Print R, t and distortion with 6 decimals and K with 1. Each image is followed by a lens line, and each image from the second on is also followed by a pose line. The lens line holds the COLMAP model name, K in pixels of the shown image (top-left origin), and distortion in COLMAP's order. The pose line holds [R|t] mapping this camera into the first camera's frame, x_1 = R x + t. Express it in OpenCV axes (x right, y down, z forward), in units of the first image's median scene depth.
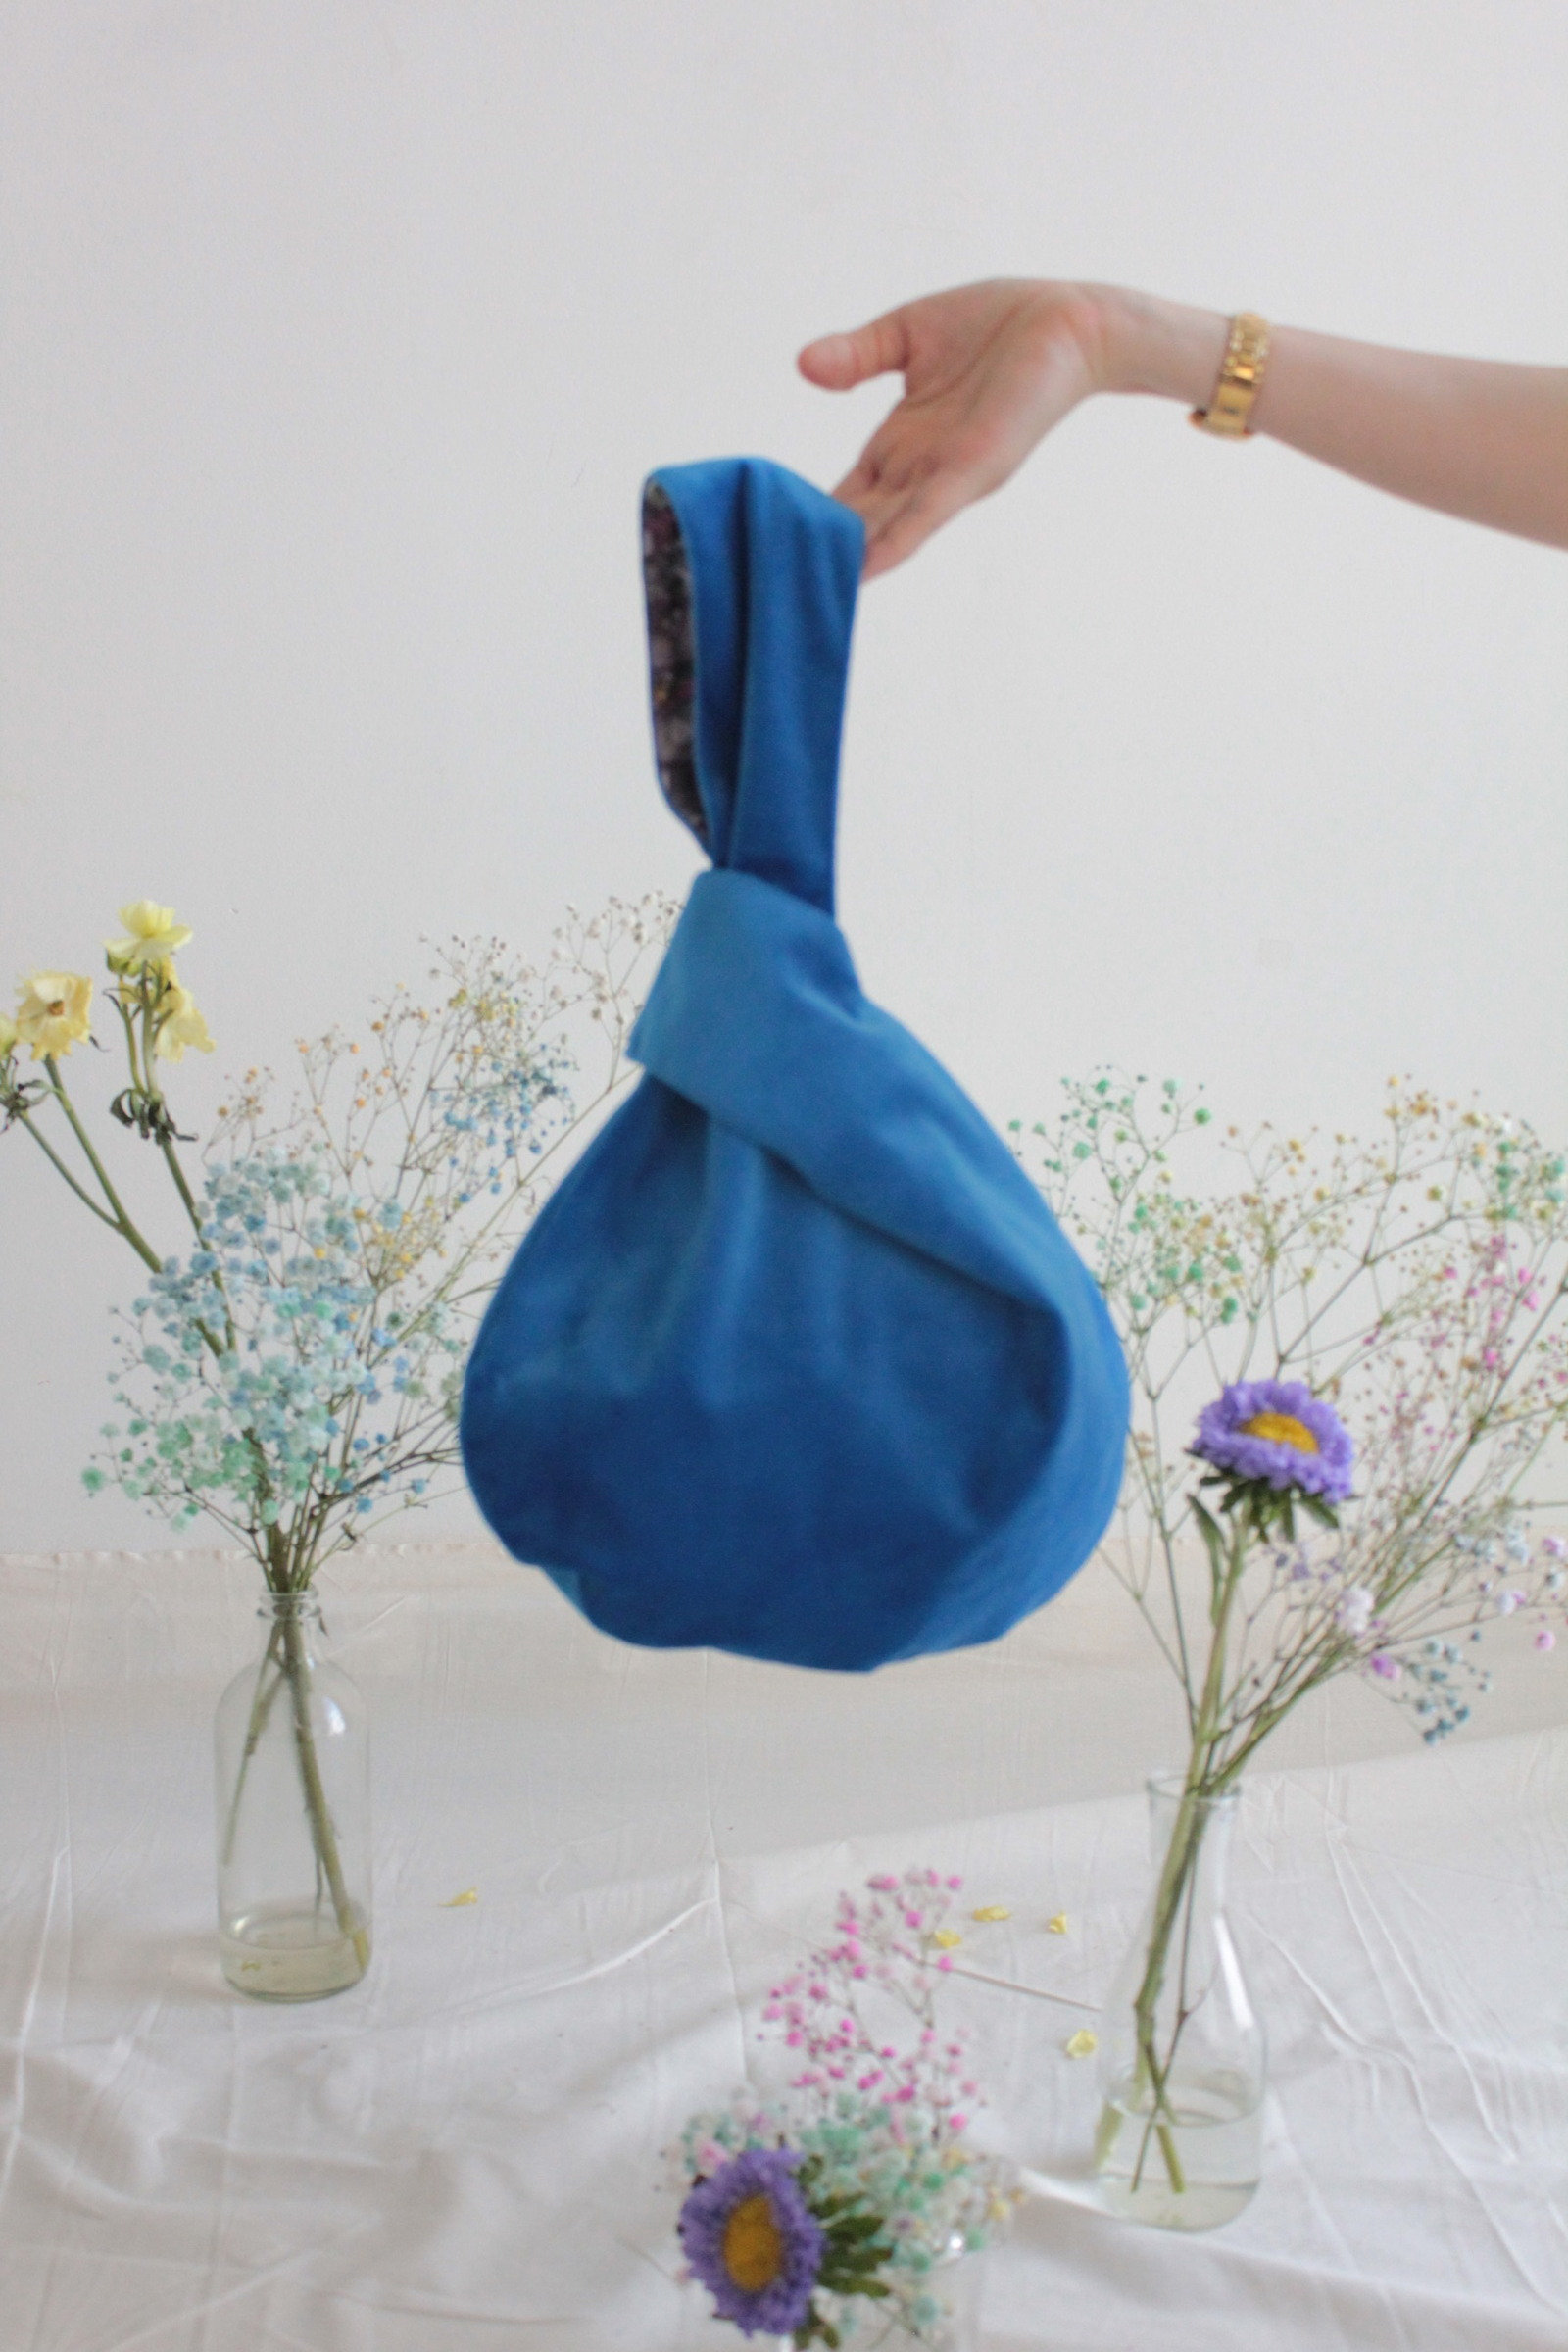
lens RADIAL K [[2943.4, 0, 769.3], [0, 2943.4, 1152.6], [0, 0, 1]] dist [-0.052747, 0.055977]
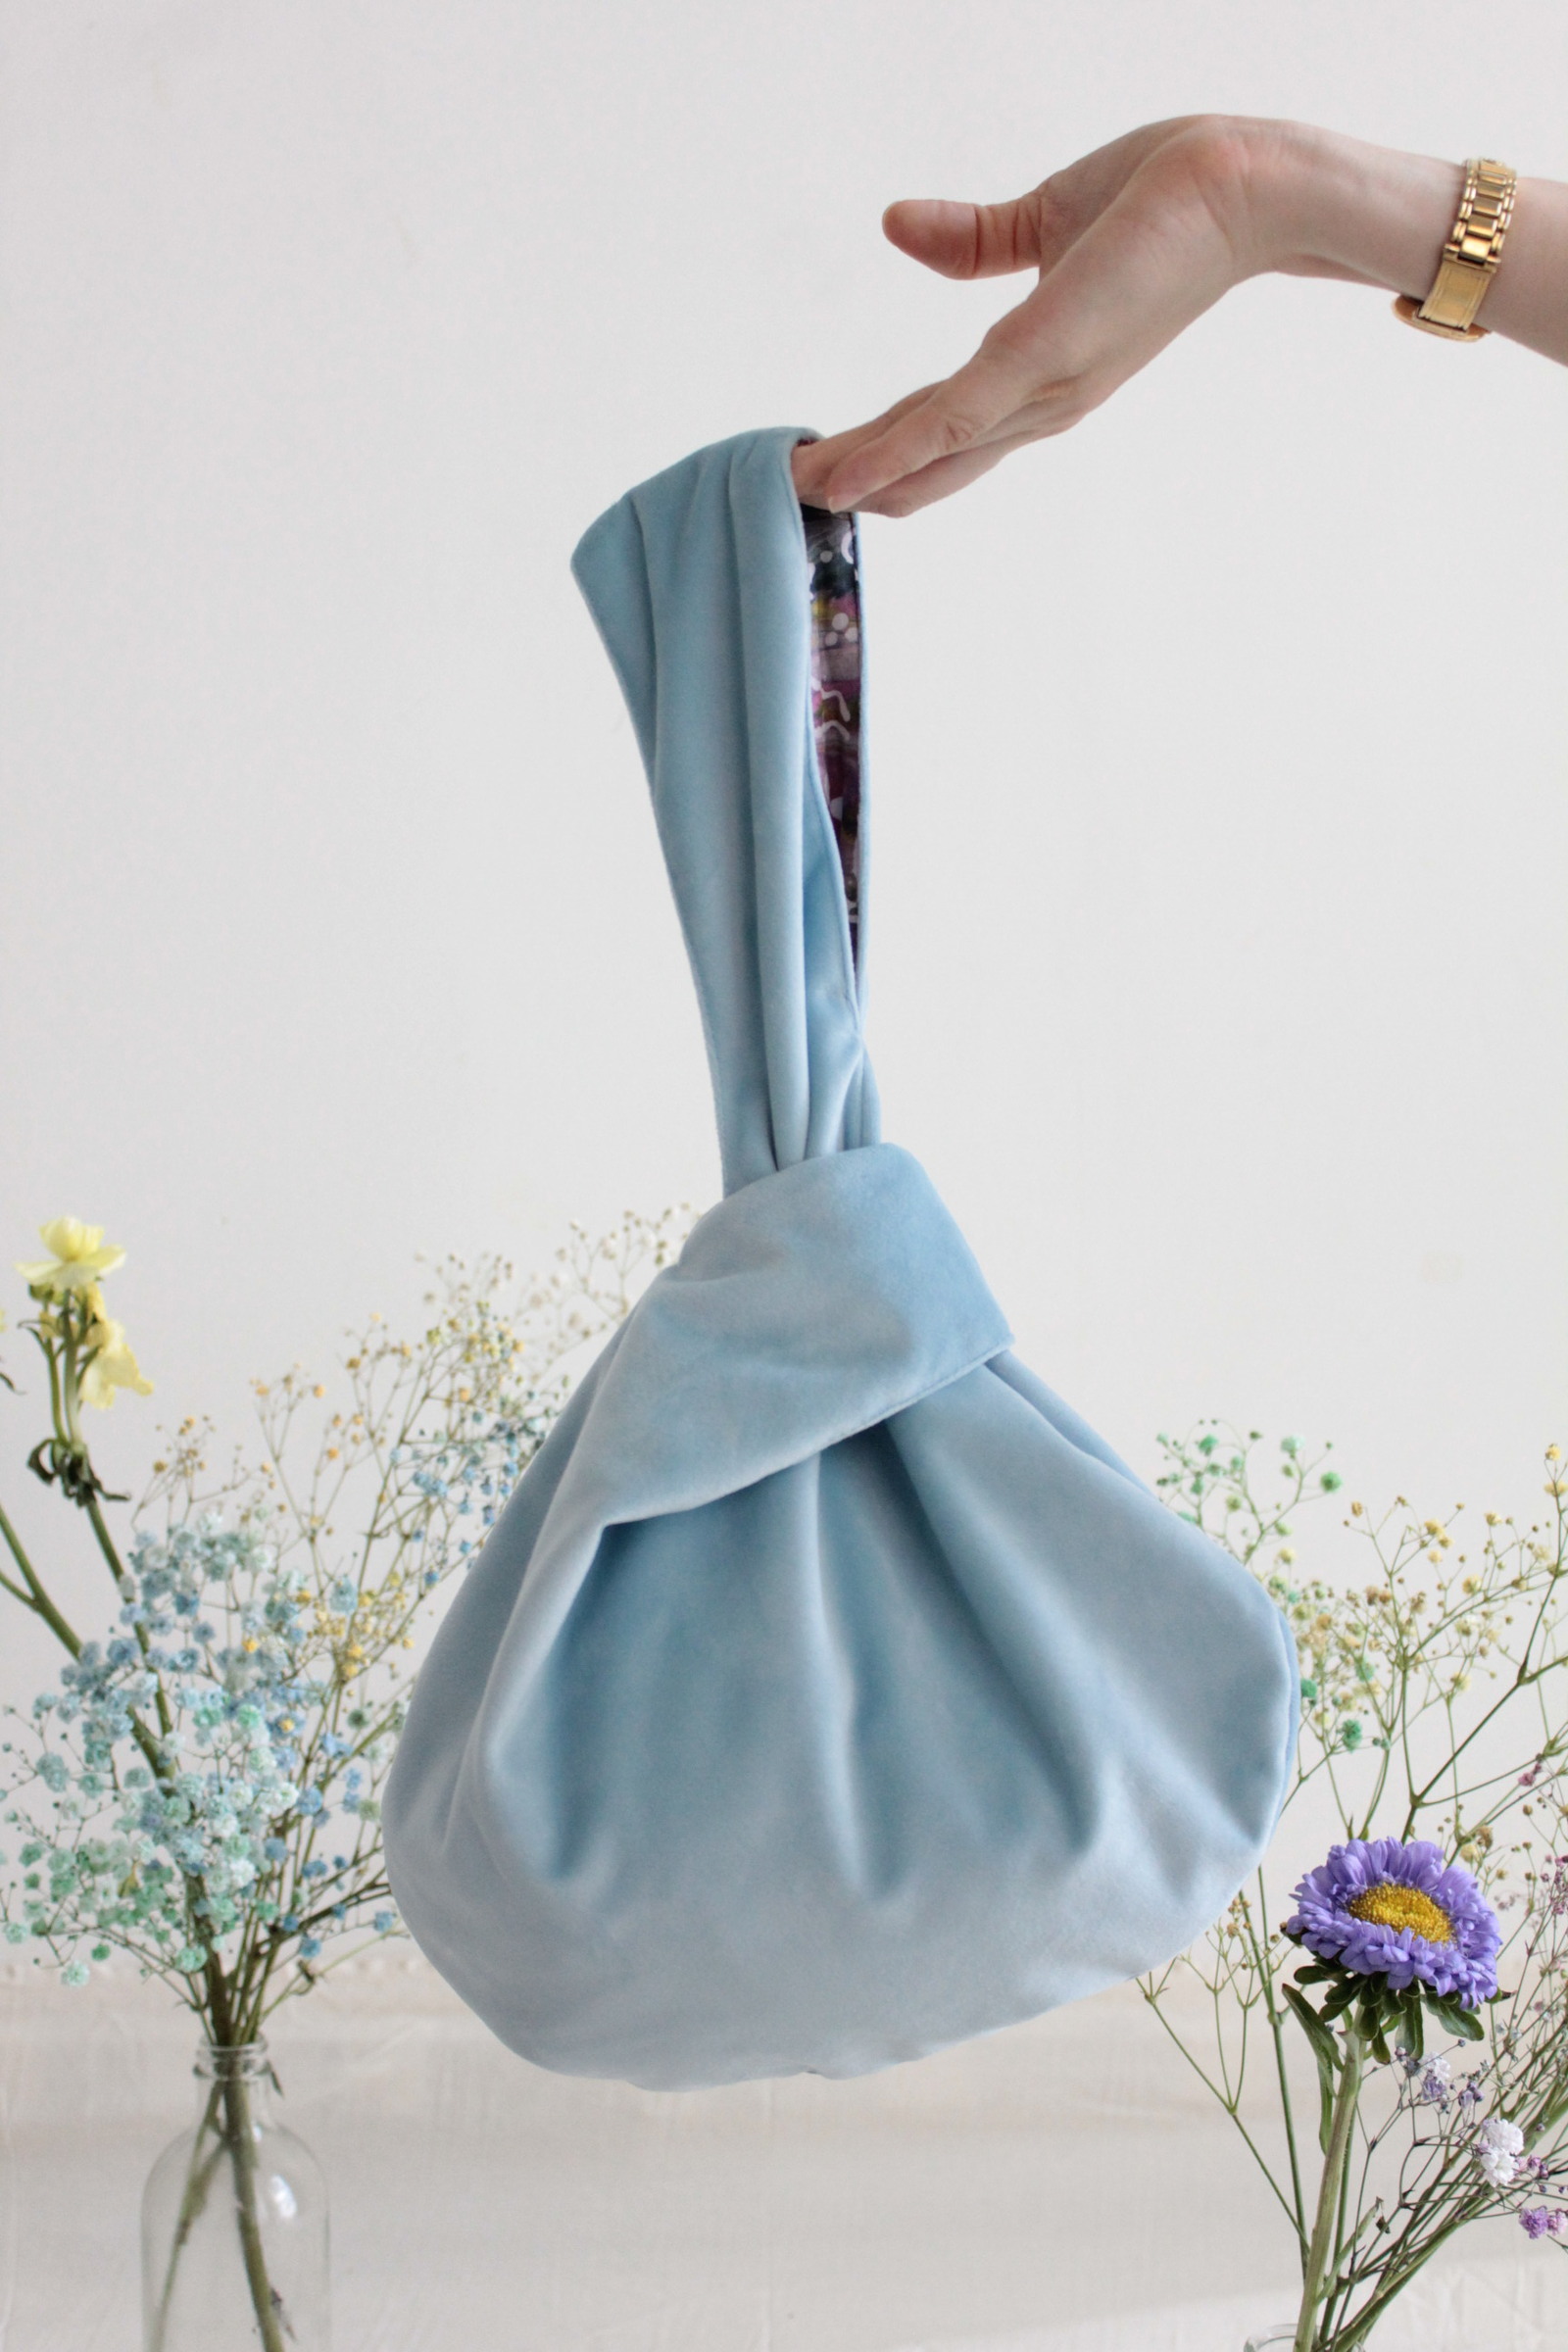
lens RADIAL K [[3031.1, 0, 777.2], [0, 3031.1, 1174.3], [0, 0, 1]] dist [-0.035317, 0.011987]
pose [[0.997101, -0.001224, -0.076074, 0.059624], [-0.004918, 0.996743, -0.080498, -0.029912], [0.075925, 0.080638, 0.993848, 0.148176]]
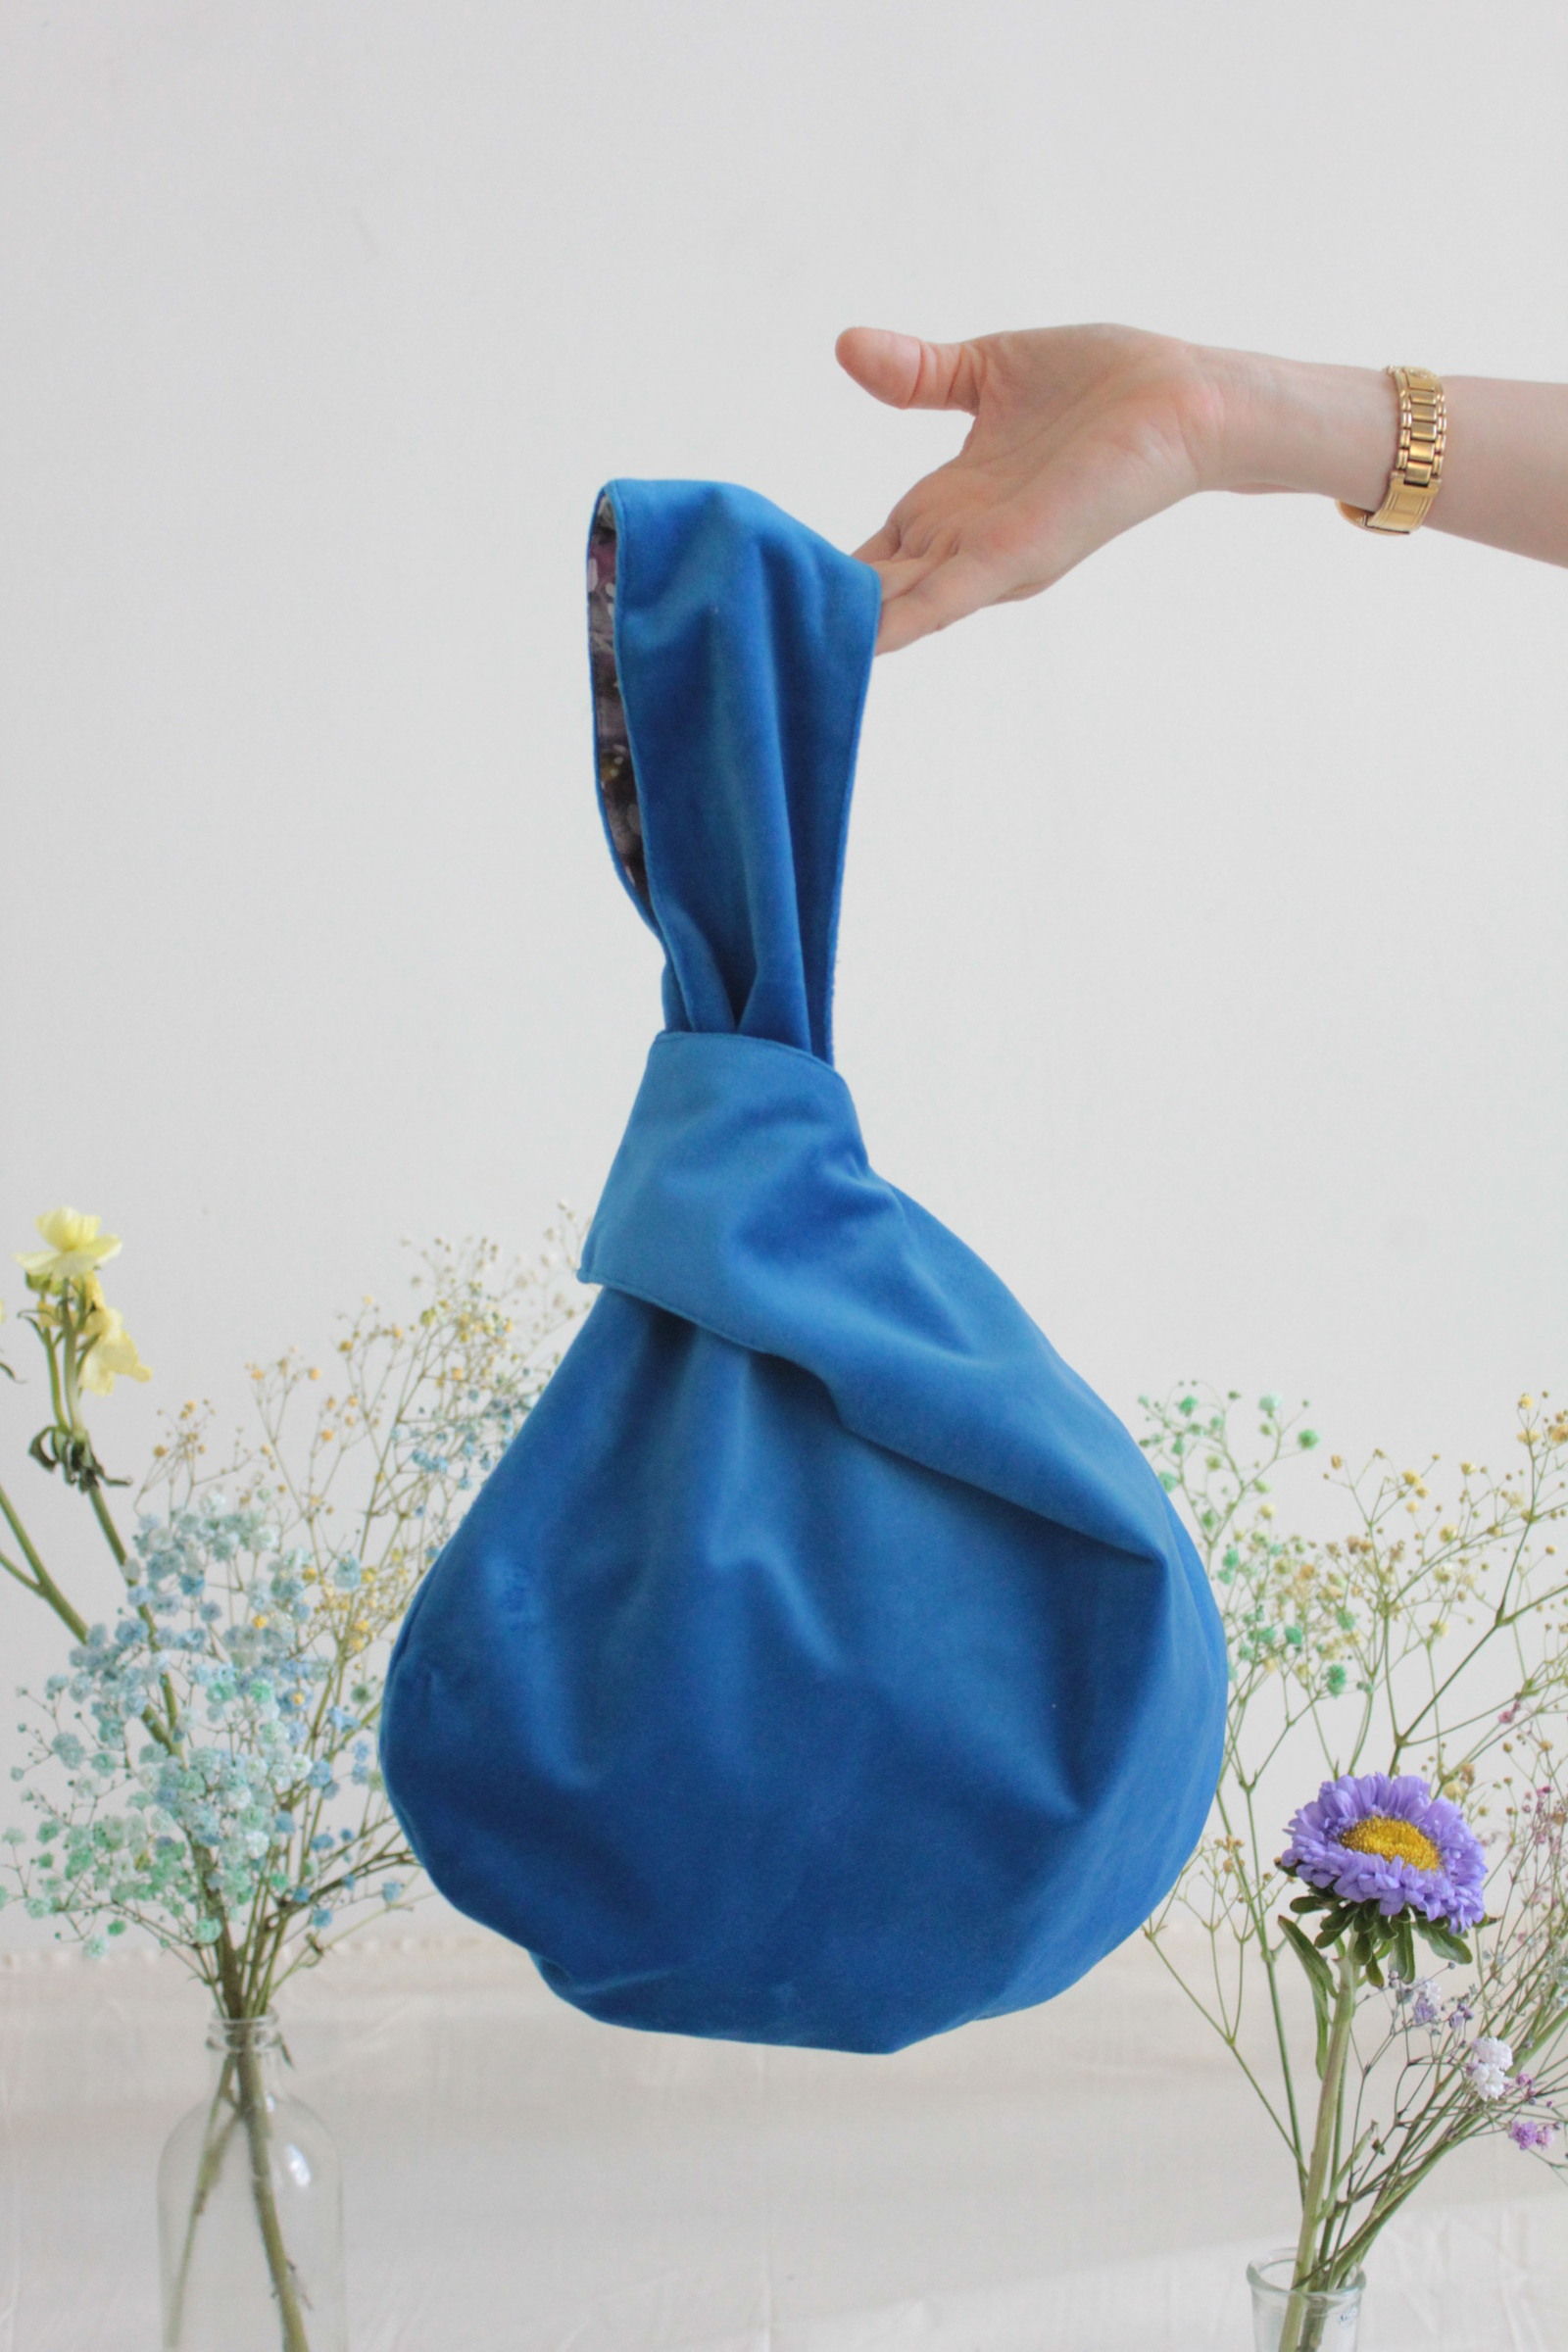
lens RADIAL K [[3133.9, 0, 771.9], [0, 3133.9, 1182.3], [0, 0, 1]] dist [-0.031381, 0.052117]
pose [[0.998293, -0.021652, -0.054239, 0.045713], [0.017594, 0.997087, -0.074210, -0.022336], [0.055688, 0.073129, 0.995767, 0.097158]]
